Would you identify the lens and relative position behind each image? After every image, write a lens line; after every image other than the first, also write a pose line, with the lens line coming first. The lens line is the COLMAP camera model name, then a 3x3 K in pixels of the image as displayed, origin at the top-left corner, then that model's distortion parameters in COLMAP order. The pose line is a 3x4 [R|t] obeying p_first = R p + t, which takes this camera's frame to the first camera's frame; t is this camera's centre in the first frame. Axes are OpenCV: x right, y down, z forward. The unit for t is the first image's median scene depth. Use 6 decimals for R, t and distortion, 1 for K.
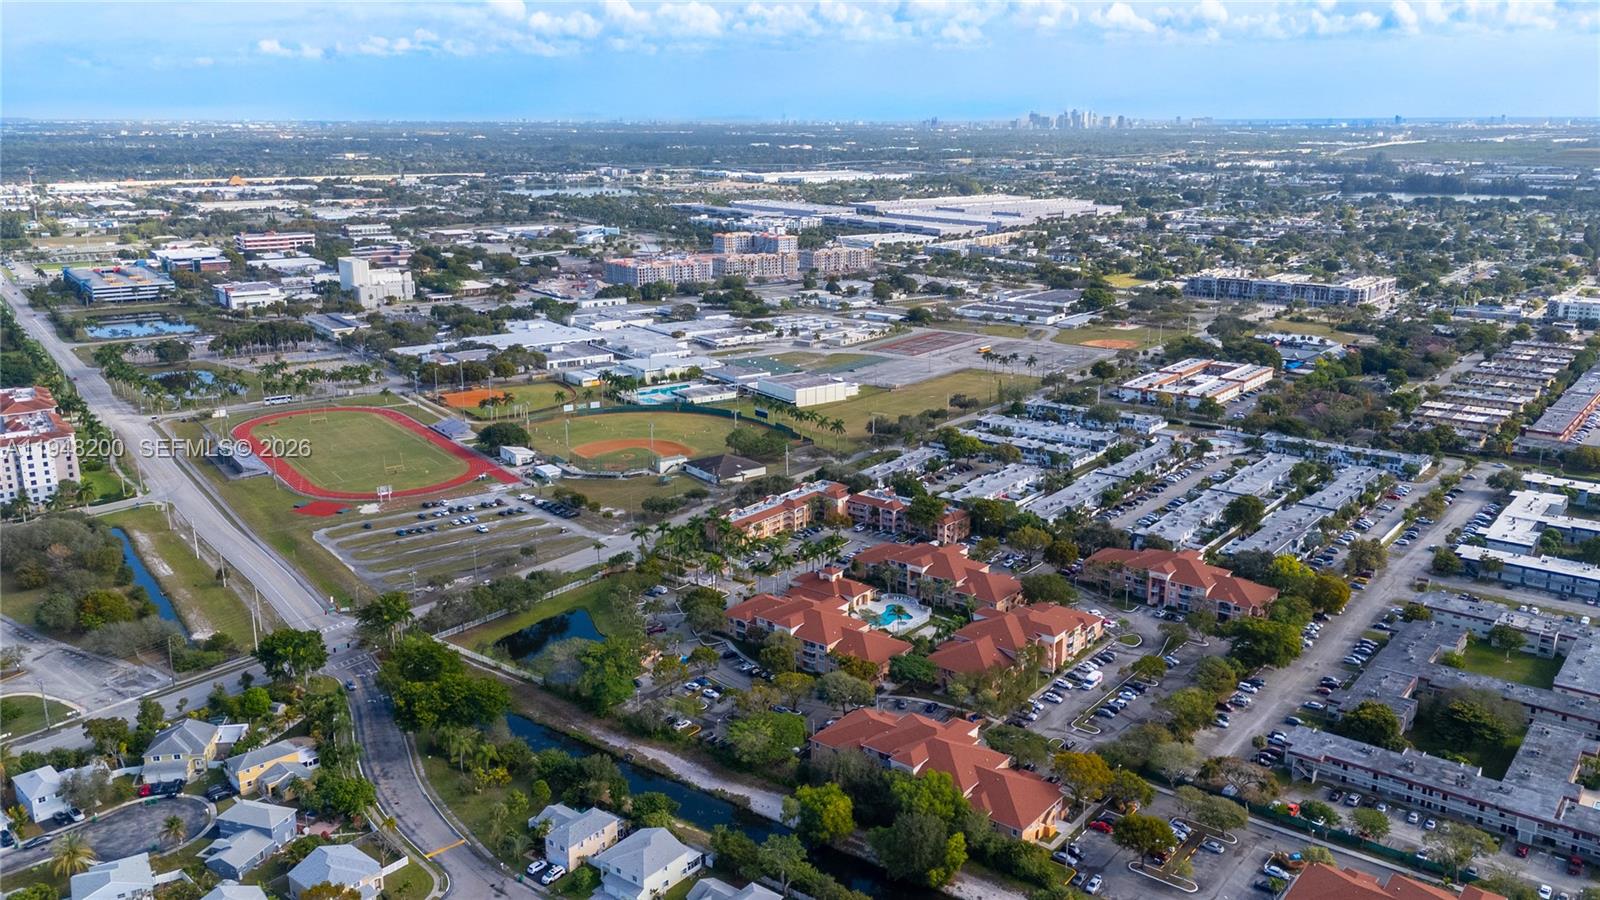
lens RADIAL K [[1205.7, 0, 797.9], [0, 1205.7, 455.4], [0, 0, 1]] dist [0.033339, -0.000704]
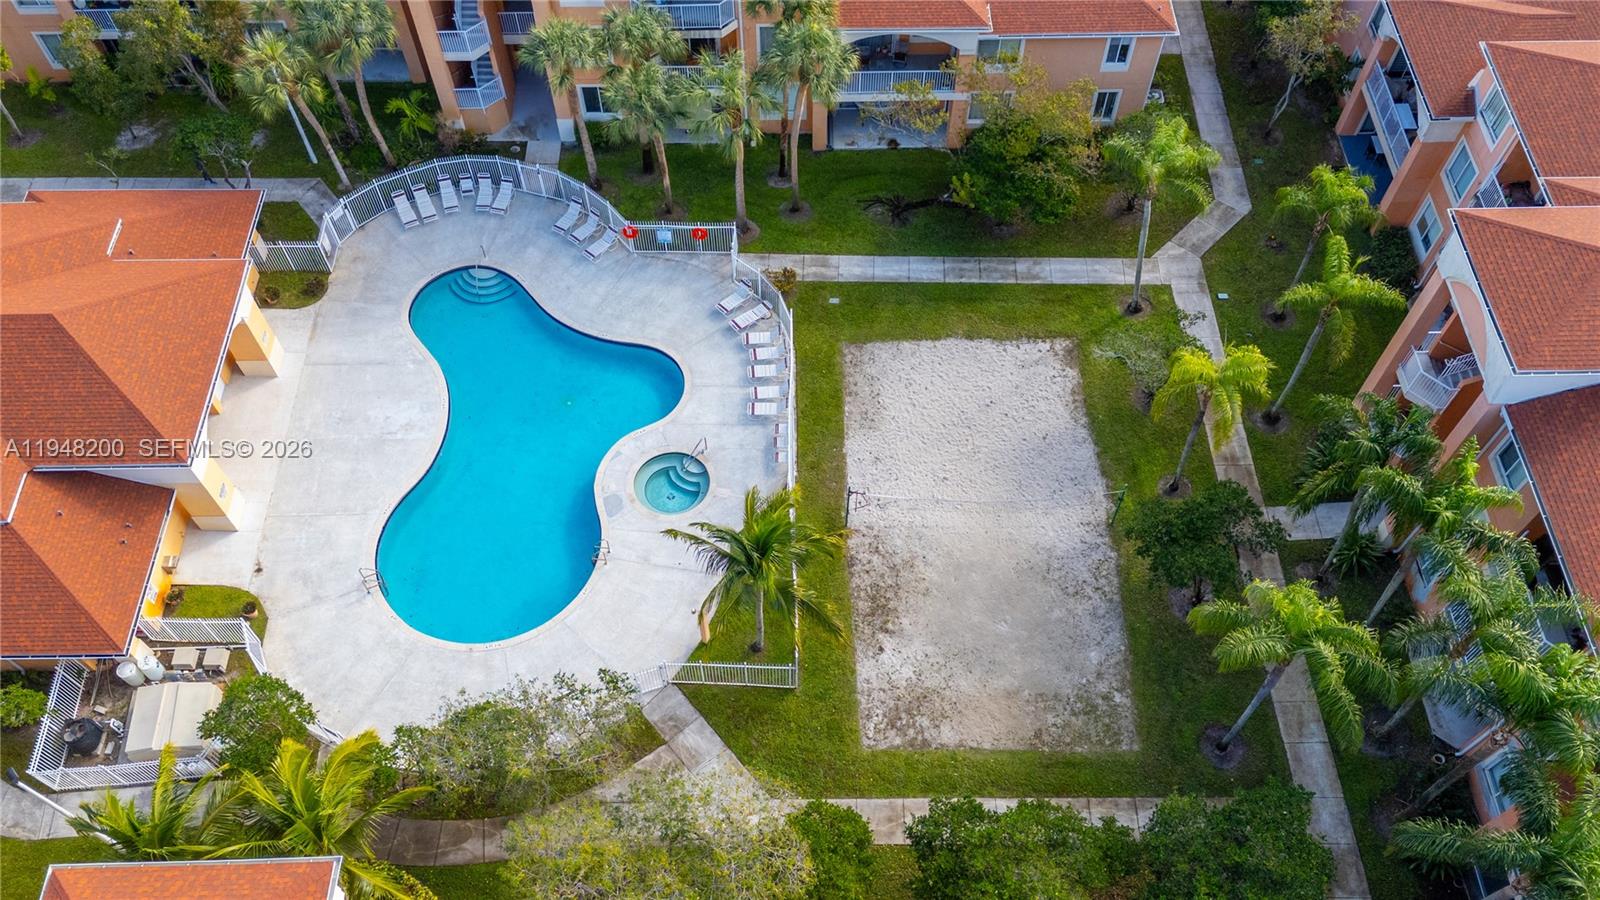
lens RADIAL K [[1205.7, 0, 798.6], [0, 1205.7, 454.5], [0, 0, 1]] dist [0.033339, -0.000704]
pose [[0.760953, -0.537986, 0.362659, 0.046084], [0.150298, 0.689926, 0.708105, 0.041116], [-0.631158, -0.484328, 0.605859, 0.836745]]
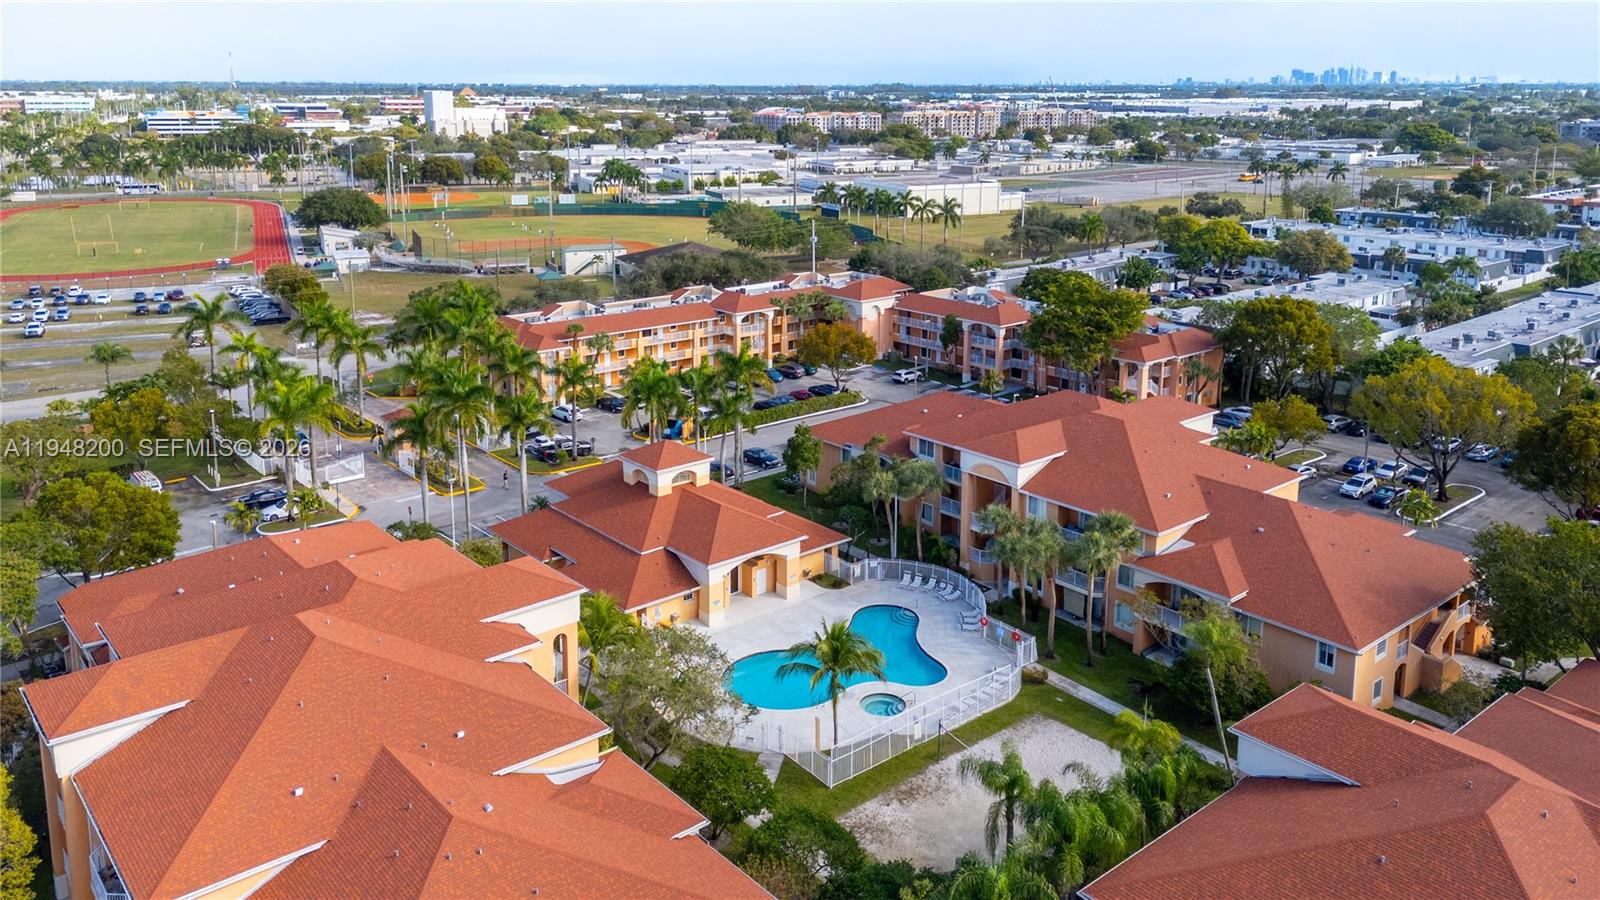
lens RADIAL K [[1205.7, 0, 809.7], [0, 1205.7, 444.5], [0, 0, 1]] dist [0.033339, -0.000704]
pose [[0.983417, 0.063573, -0.169852, 0.098491], [-0.056896, 0.997415, 0.043897, 0.077223], [0.172204, -0.033505, 0.984491, 0.721329]]
